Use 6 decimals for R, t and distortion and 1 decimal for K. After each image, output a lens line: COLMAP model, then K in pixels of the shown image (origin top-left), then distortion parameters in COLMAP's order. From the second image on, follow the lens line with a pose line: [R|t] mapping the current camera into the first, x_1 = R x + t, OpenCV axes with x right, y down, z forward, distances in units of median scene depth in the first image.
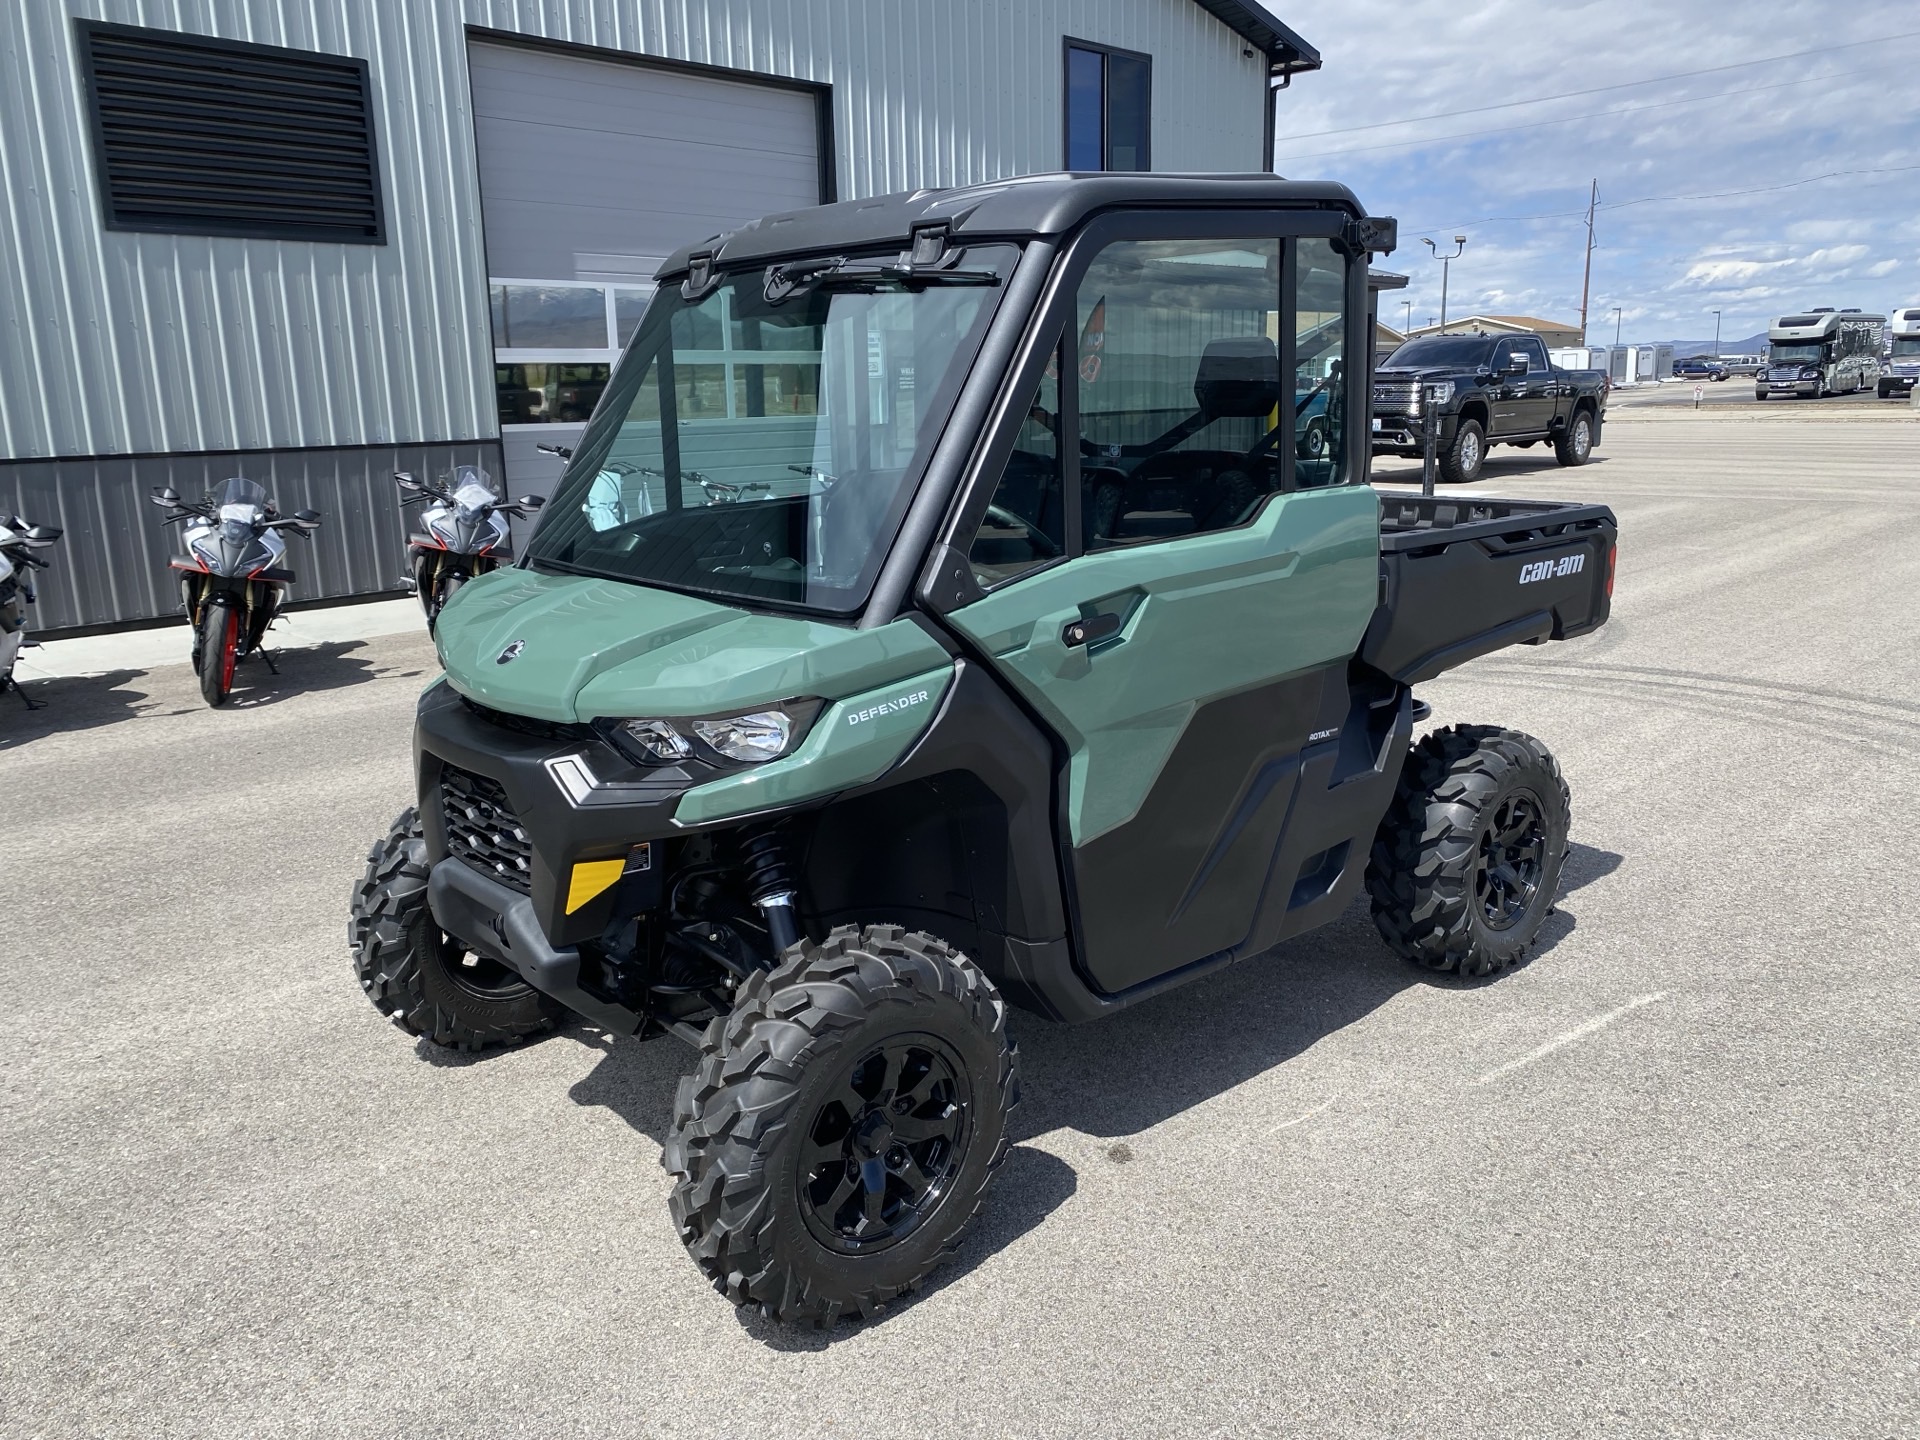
lens RADIAL K [[1474.4, 0, 957.3], [0, 1474.4, 713.4], [0, 0, 1]] dist [0.035097, -0.032537]
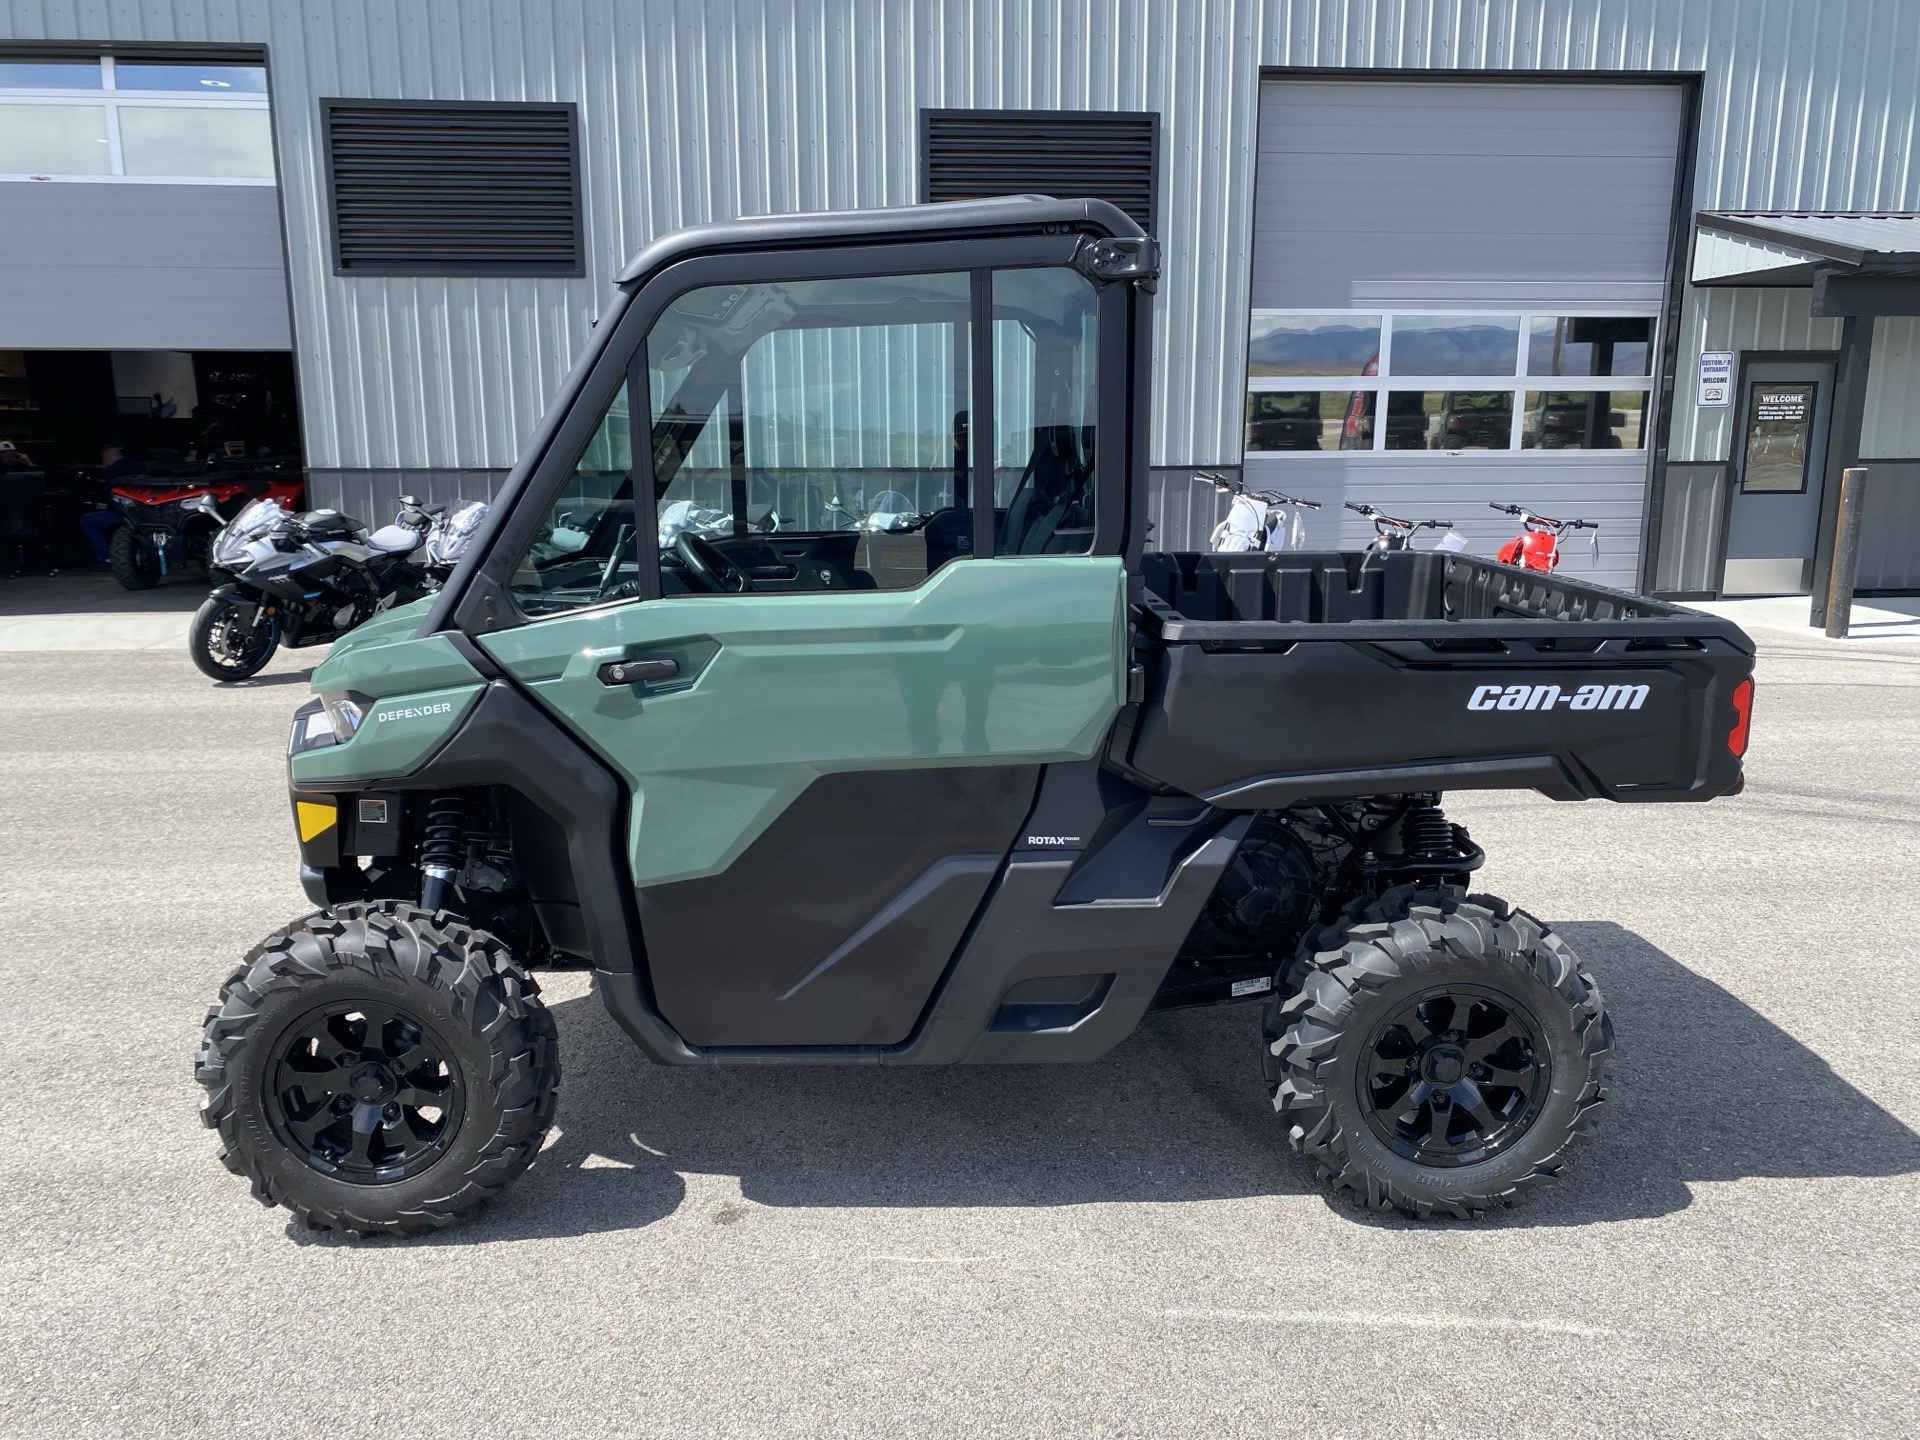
lens RADIAL K [[1474.4, 0, 953.8], [0, 1474.4, 722.0], [0, 0, 1]] dist [0.035097, -0.032537]
pose [[0.754433, 0.149921, -0.639026, 0.687548], [-0.155822, 0.986642, 0.047511, -0.079649], [0.637613, 0.063730, 0.767716, 0.280631]]
